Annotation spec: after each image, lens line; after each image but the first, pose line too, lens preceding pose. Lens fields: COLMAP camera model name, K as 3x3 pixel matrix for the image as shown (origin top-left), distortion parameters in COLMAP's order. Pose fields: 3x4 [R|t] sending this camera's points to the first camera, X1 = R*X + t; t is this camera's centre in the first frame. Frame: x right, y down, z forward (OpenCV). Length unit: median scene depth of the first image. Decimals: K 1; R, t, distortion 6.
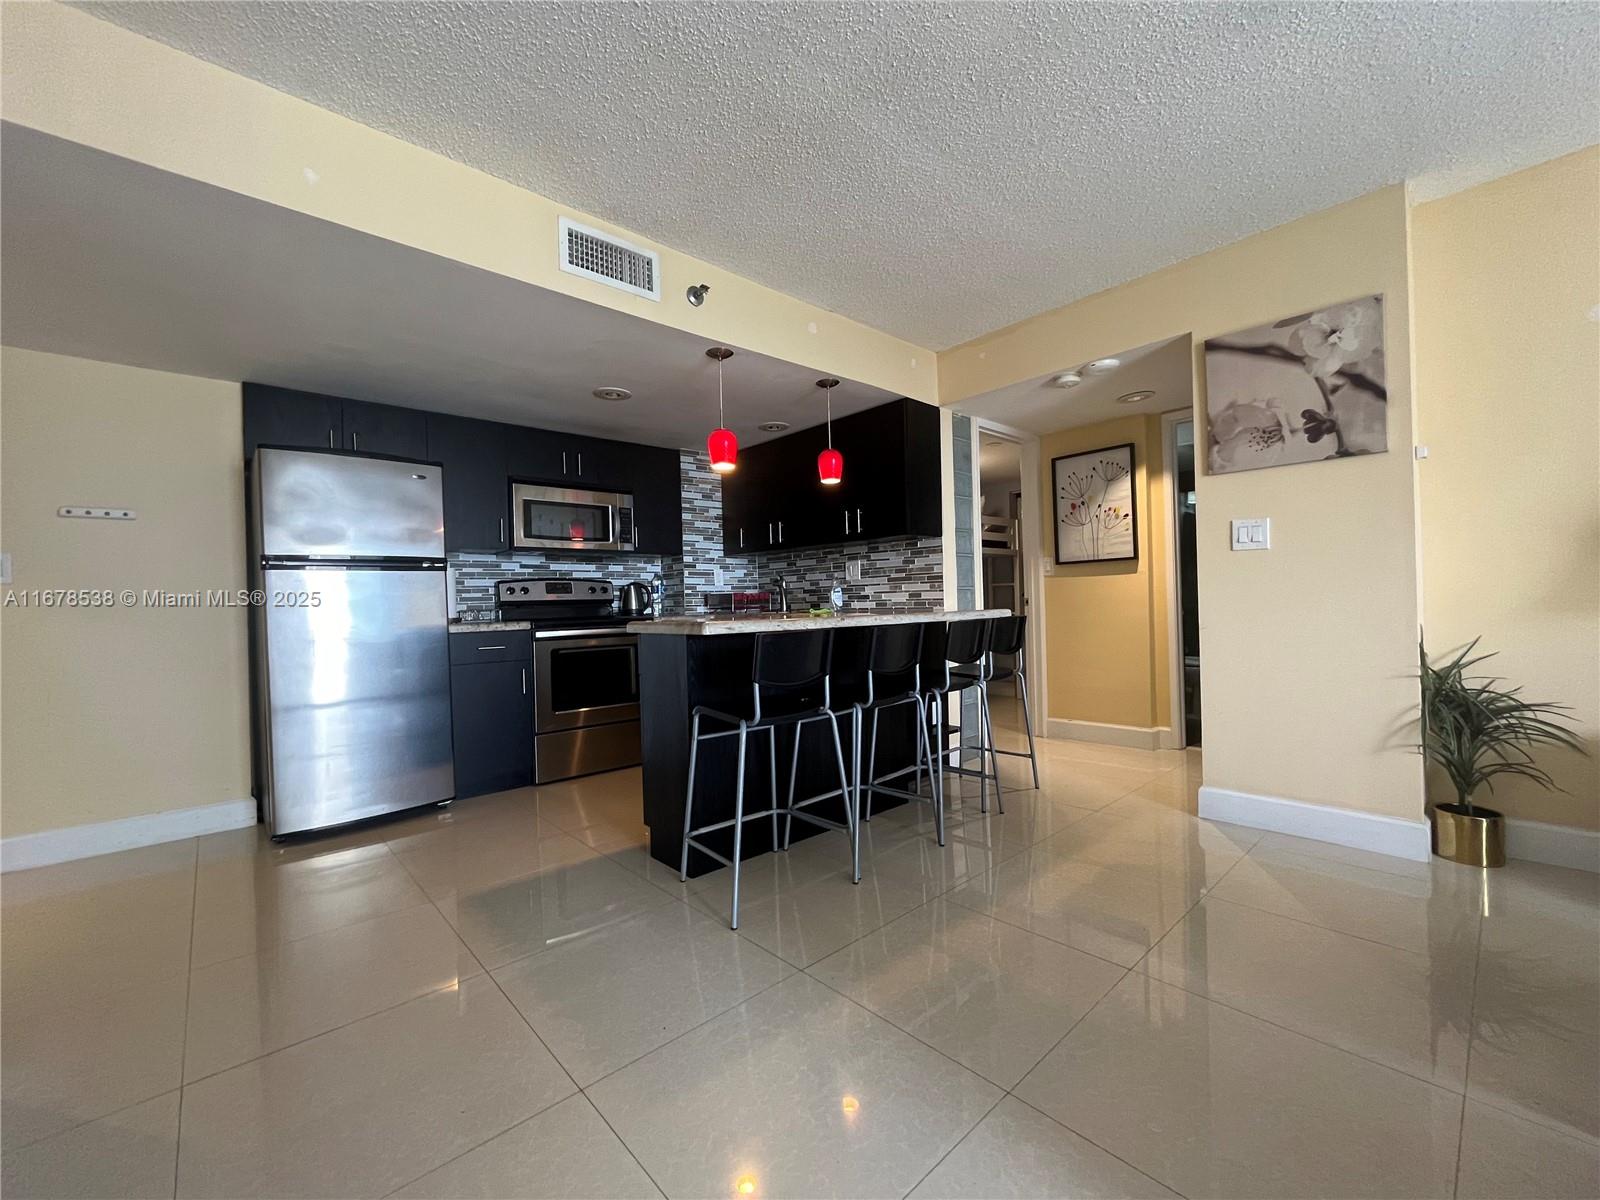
lens RADIAL K [[650.8, 0, 801.2], [0, 650.8, 604.0], [0, 0, 1]] dist [-0.000283, -0.000345]
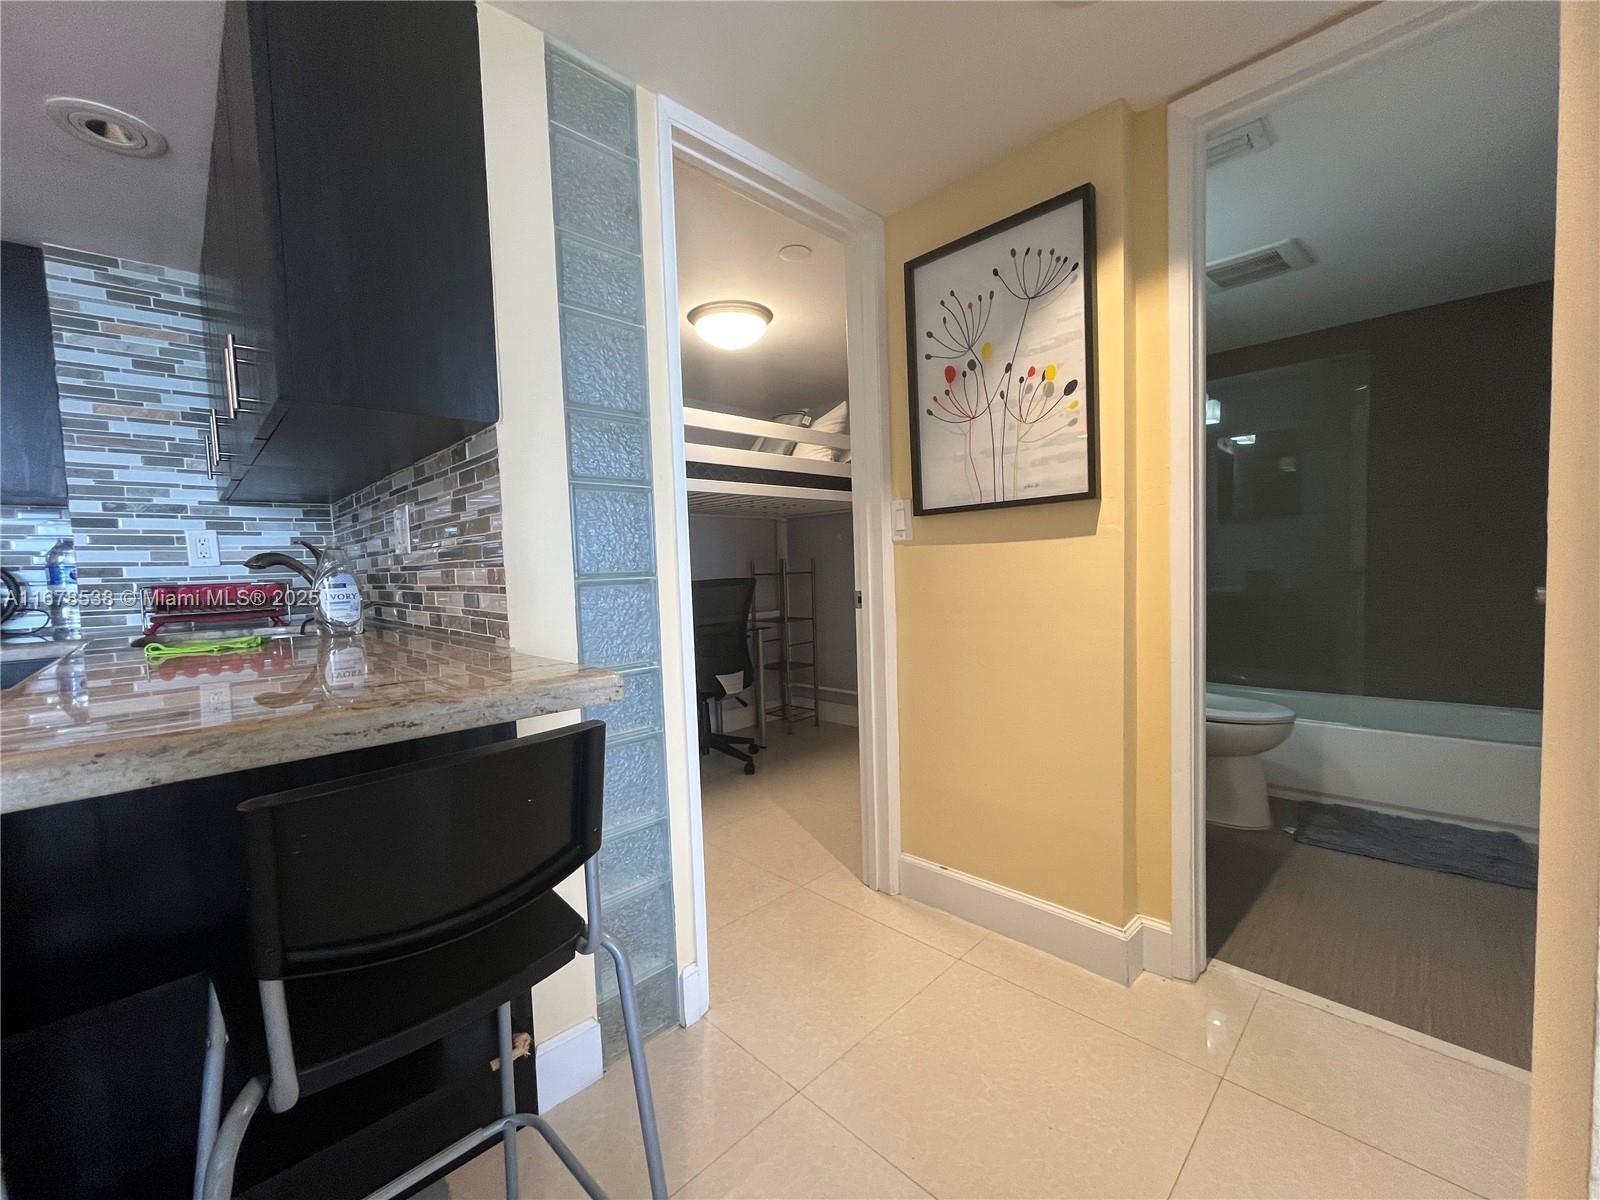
lens RADIAL K [[650.8, 0, 801.2], [0, 650.8, 604.0], [0, 0, 1]] dist [-0.000283, -0.000345]
pose [[0.999315, -0.008327, 0.036062, 0.322105], [0.006246, 0.998329, 0.057440, -0.028983], [-0.036480, -0.057176, 0.997697, 0.608250]]
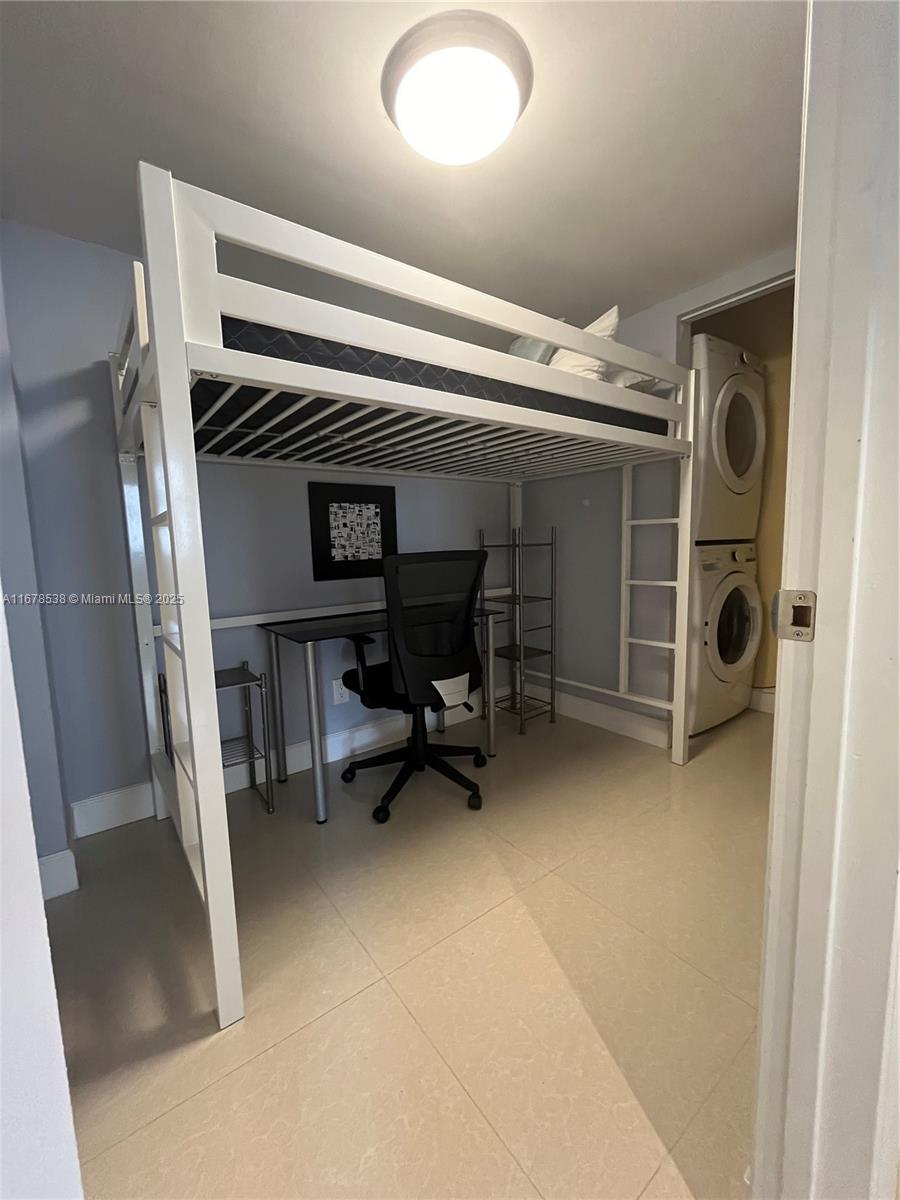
lens RADIAL K [[488.1, 0, 450.0], [0, 488.1, 600.0], [0, 0, 1]] dist [-0.000283, -0.000345]
pose [[0.995859, 0.014917, -0.089682, 0.300687], [-0.004042, 0.992737, 0.120237, -0.023487], [0.090824, -0.119376, 0.988686, 0.967929]]
